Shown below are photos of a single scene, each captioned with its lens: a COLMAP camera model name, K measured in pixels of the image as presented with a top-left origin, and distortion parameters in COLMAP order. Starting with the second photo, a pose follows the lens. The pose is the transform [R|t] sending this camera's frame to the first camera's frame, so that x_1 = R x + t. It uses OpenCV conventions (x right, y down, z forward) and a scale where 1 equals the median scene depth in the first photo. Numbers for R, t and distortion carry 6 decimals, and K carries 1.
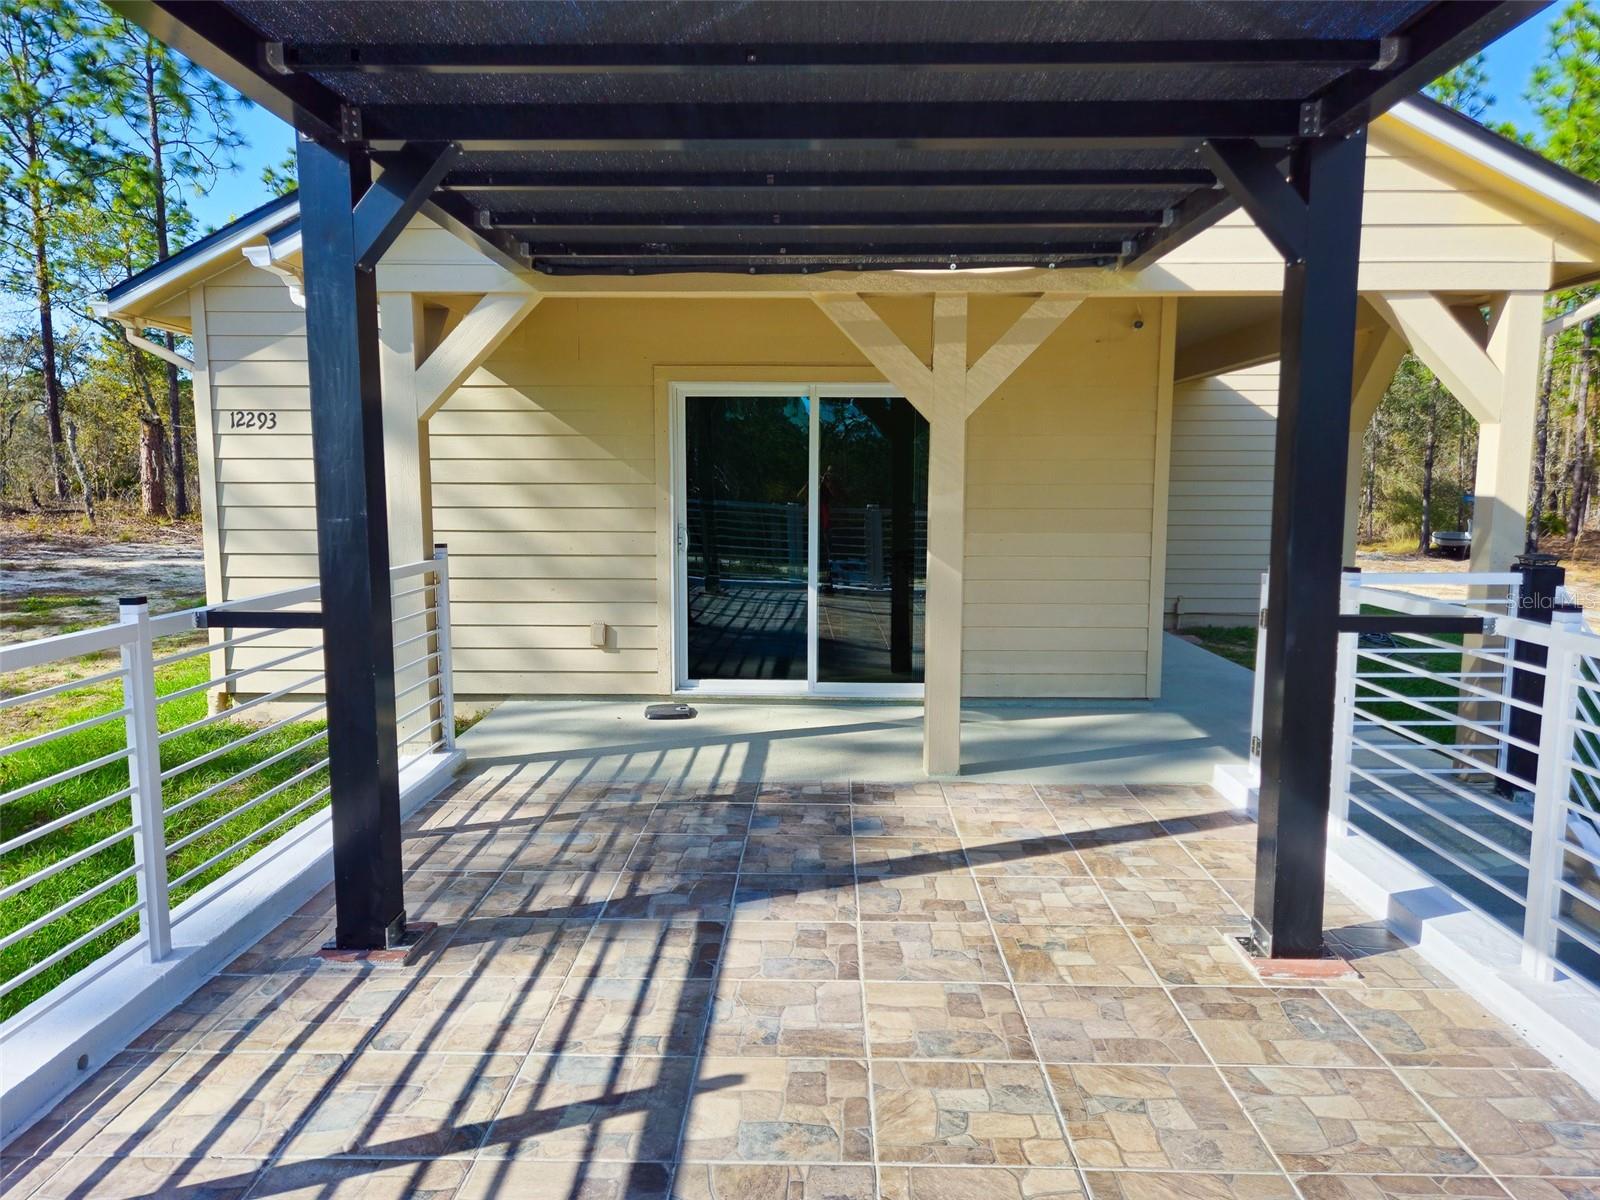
lens RADIAL K [[1074.7, 0, 800.2], [0, 1074.7, 600.5], [0, 0, 1]] dist [0.005160, 0.001394]
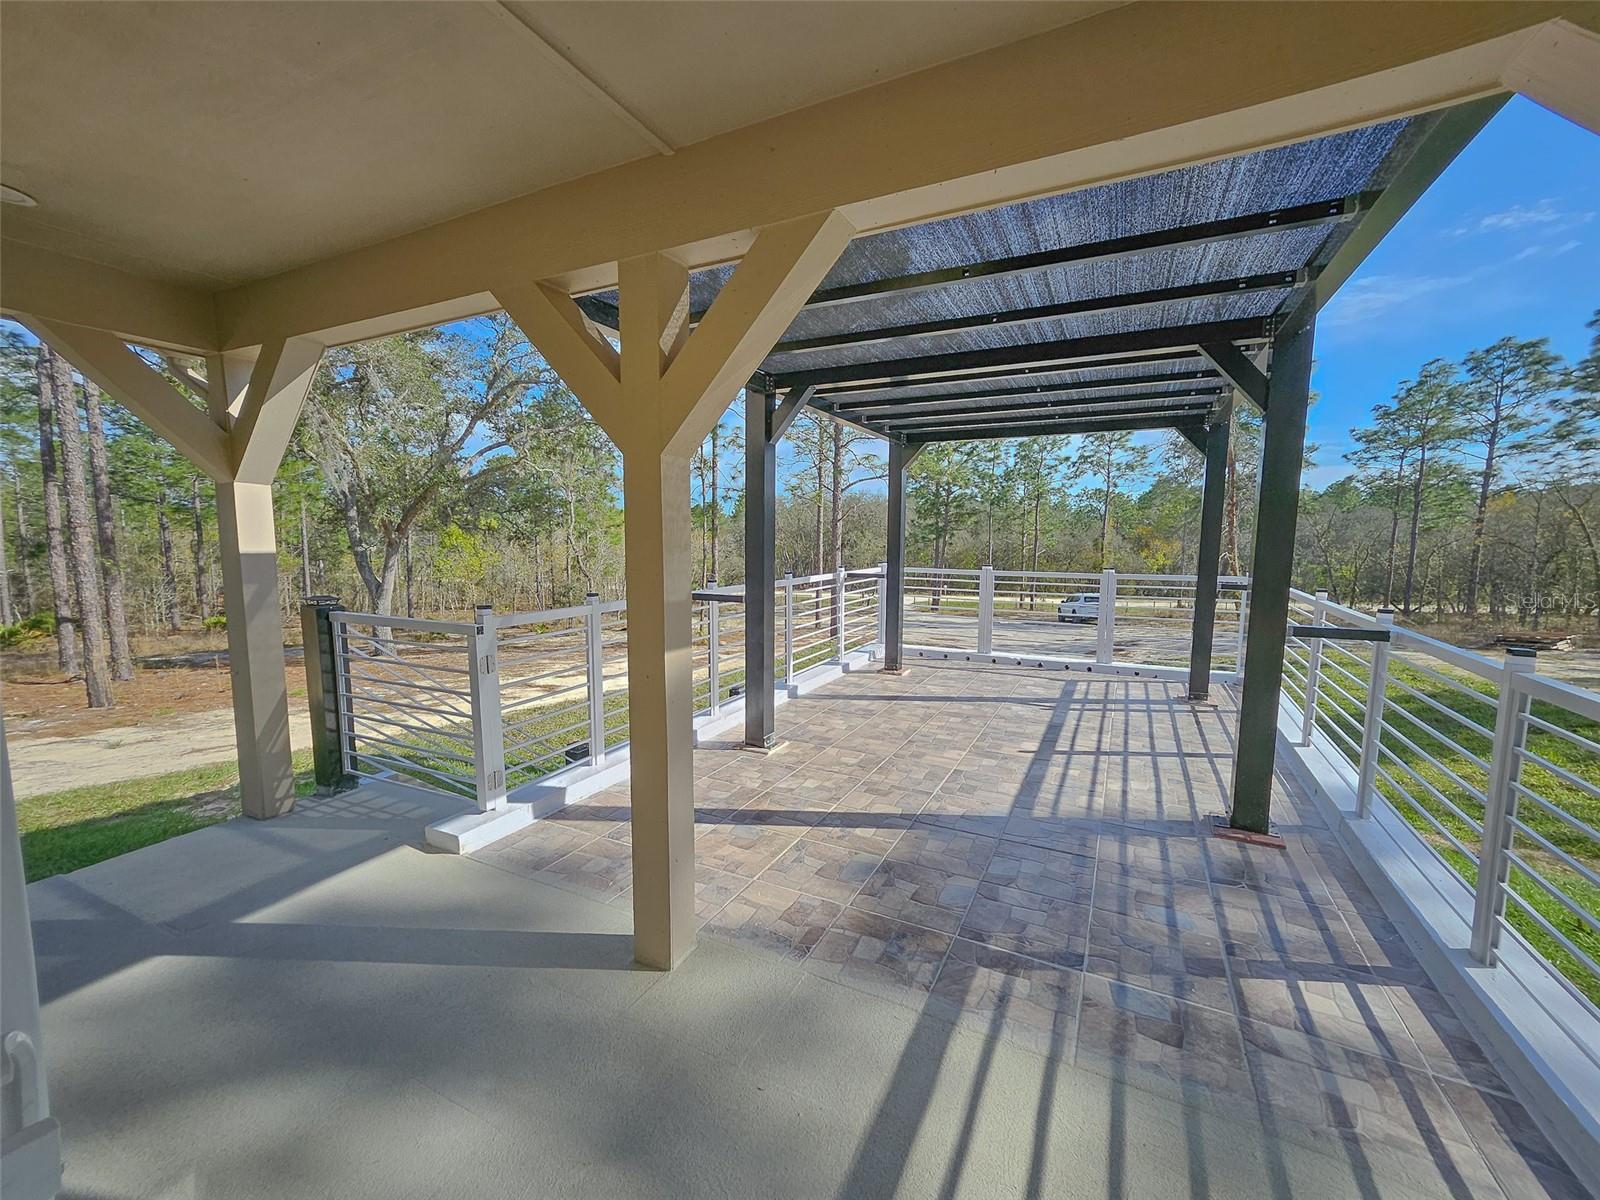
lens RADIAL K [[651.0, 0, 803.6], [0, 651.0, 601.4], [0, 0, 1]] dist [0.001508, 0.000410]
pose [[-0.902498, -0.050917, 0.427674, -0.203077], [0.043256, 0.977251, 0.207628, -0.249509], [-0.428517, 0.205883, -0.879765, 2.127196]]
